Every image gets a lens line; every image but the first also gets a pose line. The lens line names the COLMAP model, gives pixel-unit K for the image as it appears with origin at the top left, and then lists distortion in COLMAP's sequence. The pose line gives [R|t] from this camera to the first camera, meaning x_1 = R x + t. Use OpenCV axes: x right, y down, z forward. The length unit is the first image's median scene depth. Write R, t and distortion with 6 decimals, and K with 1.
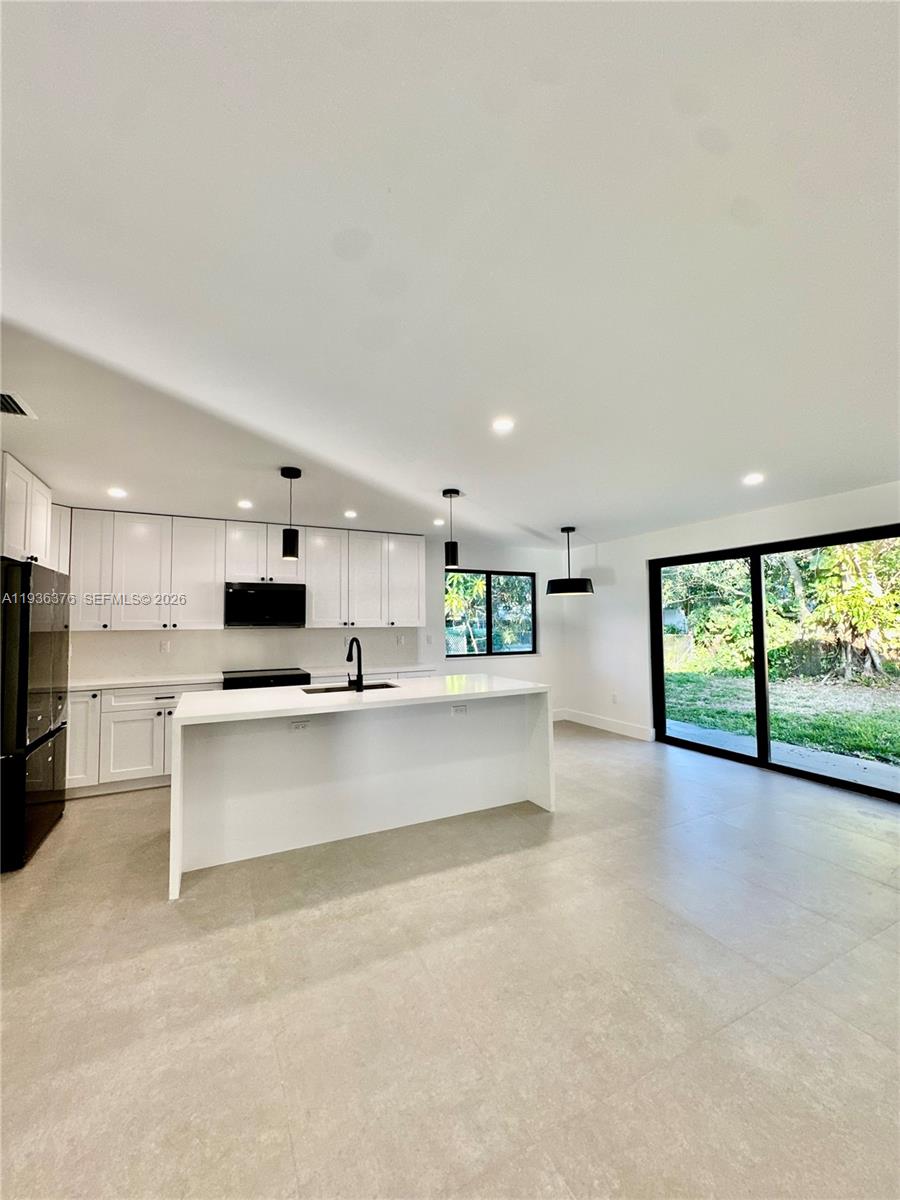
lens RADIAL K [[480.4, 0, 448.8], [0, 480.4, 598.7], [0, 0, 1]] dist [-0.006209, 0.001320]
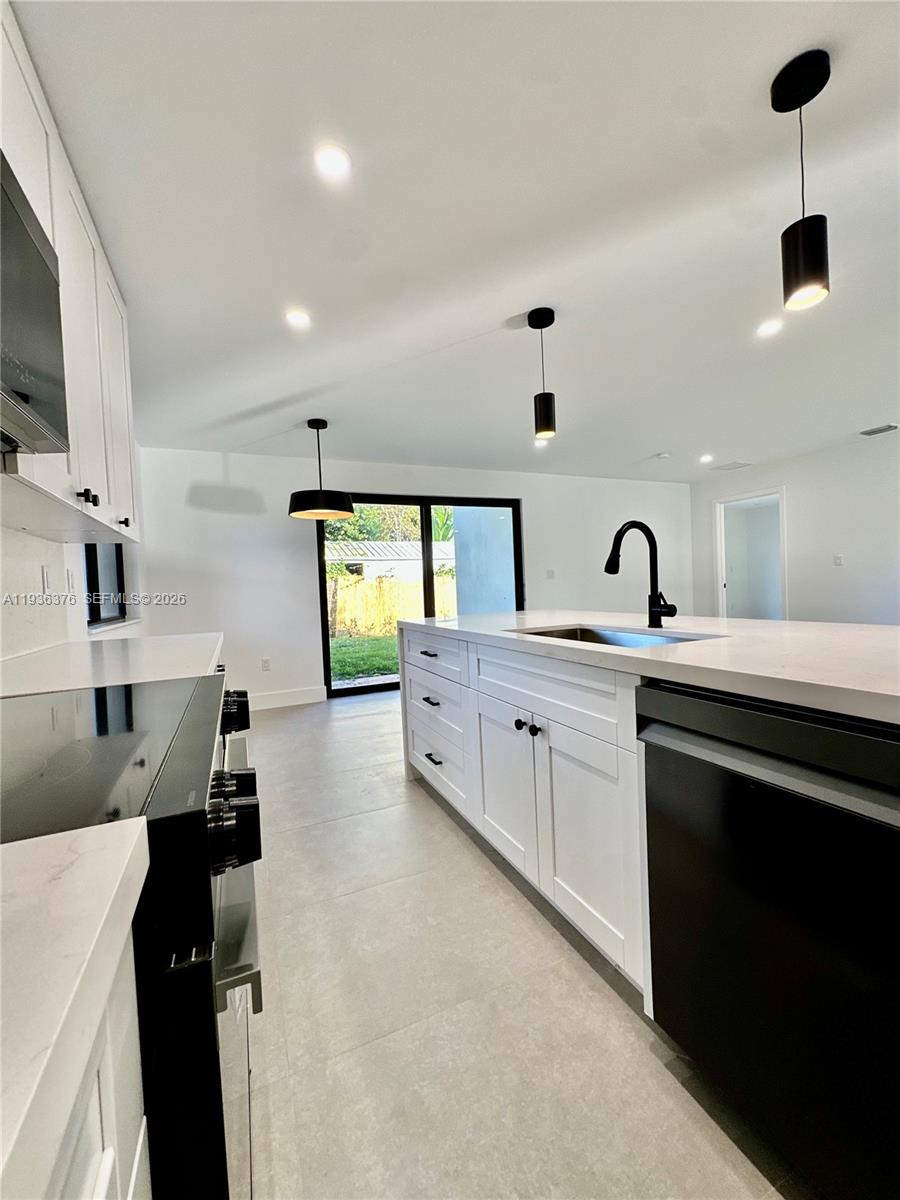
lens RADIAL K [[480.4, 0, 448.8], [0, 480.4, 598.7], [0, 0, 1]] dist [-0.006209, 0.001320]
pose [[0.049797, -0.018192, 0.998594, -0.620373], [-0.005799, 0.999812, 0.018504, 0.136213], [-0.998743, -0.006712, 0.049682, 1.050967]]
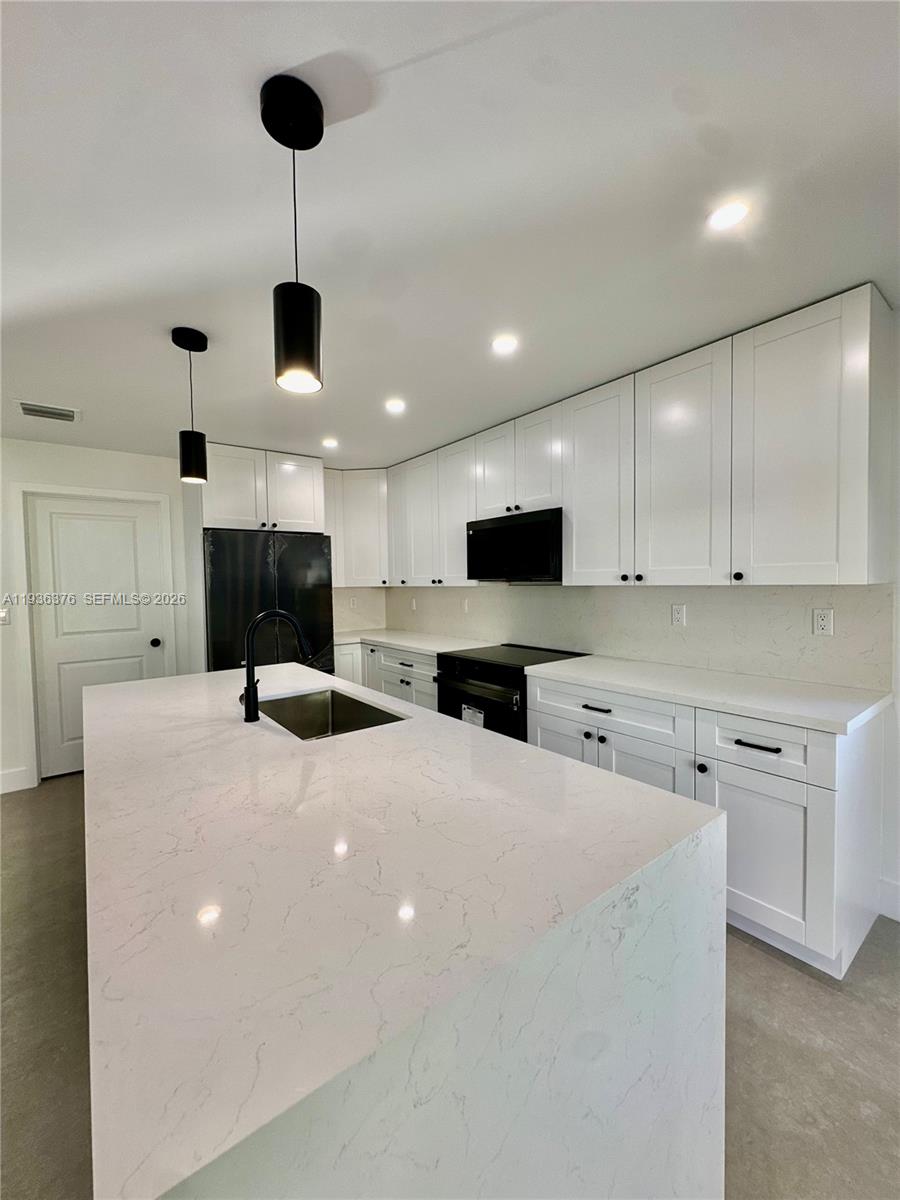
lens RADIAL K [[480.4, 0, 448.8], [0, 480.4, 598.7], [0, 0, 1]] dist [-0.006209, 0.001320]
pose [[0.188273, 0.040610, -0.981277, 0.293248], [0.064660, 0.996464, 0.053644, 0.048282], [0.979986, -0.073549, 0.184981, 0.983493]]
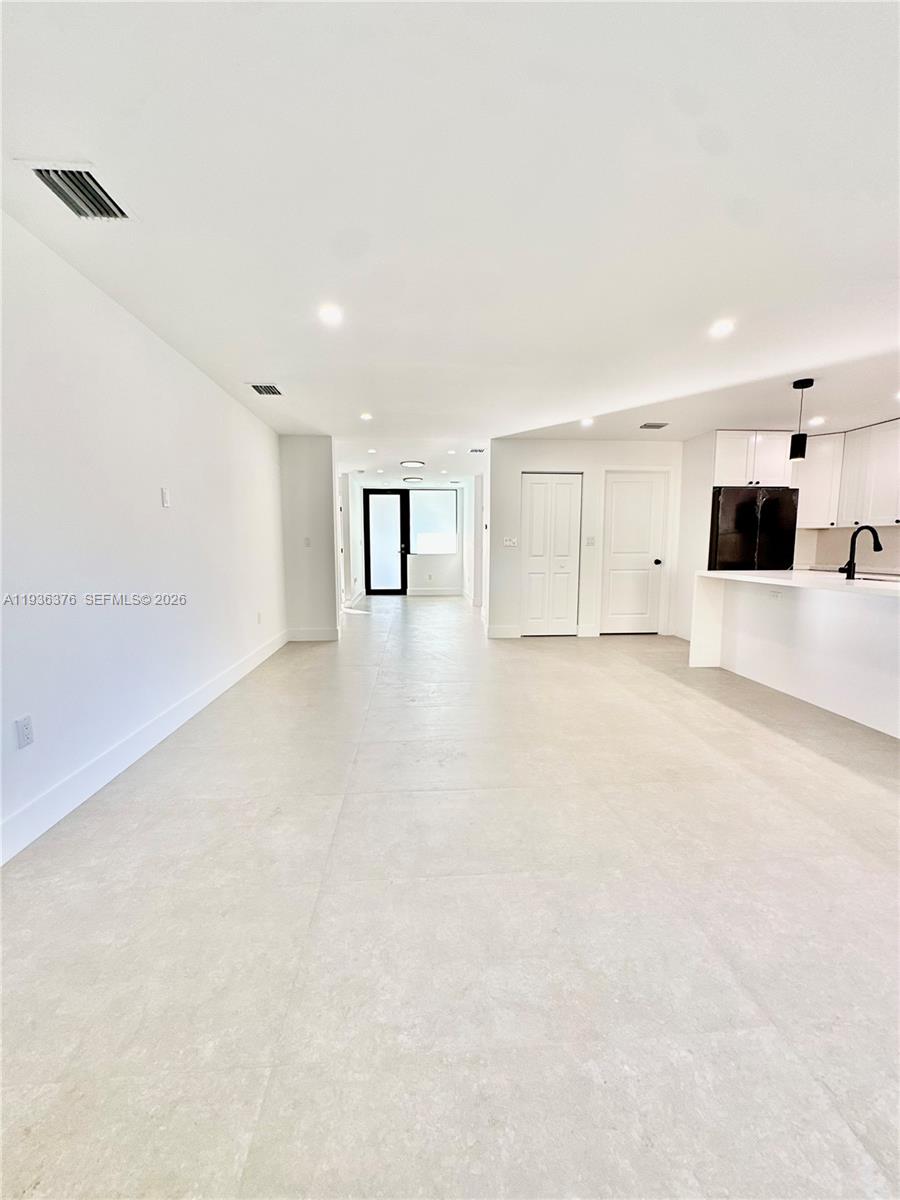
lens RADIAL K [[480.4, 0, 448.8], [0, 480.4, 598.7], [0, 0, 1]] dist [-0.006209, 0.001320]
pose [[-0.380184, 0.113839, -0.917878, 0.932104], [0.051072, 0.993466, 0.102060, 0.077410], [0.923500, -0.008077, -0.383514, 0.534656]]
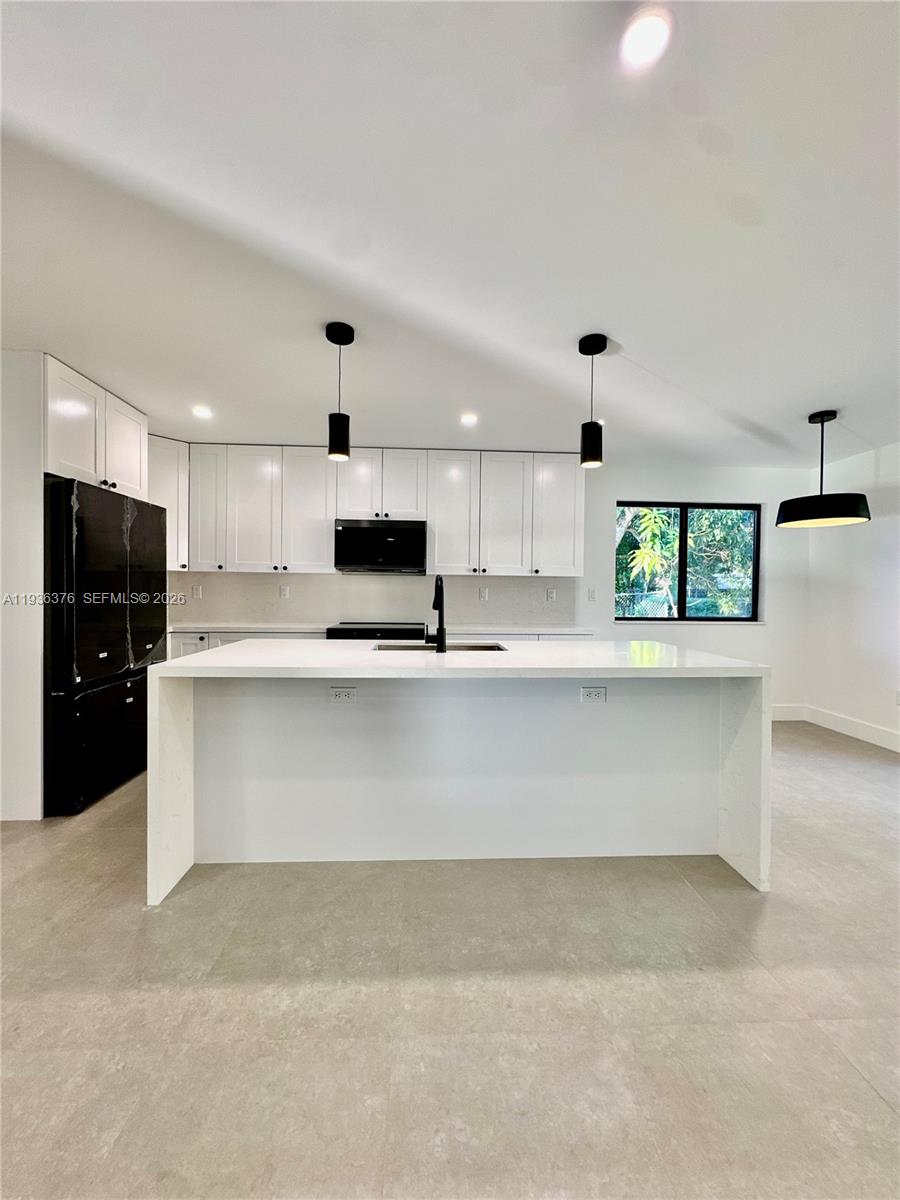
lens RADIAL K [[480.4, 0, 448.8], [0, 480.4, 598.7], [0, 0, 1]] dist [-0.006209, 0.001320]
pose [[0.916373, 0.025383, -0.399520, 0.086230], [0.000499, 0.997915, 0.064546, 0.063745], [0.400325, -0.059348, 0.914449, 0.333705]]
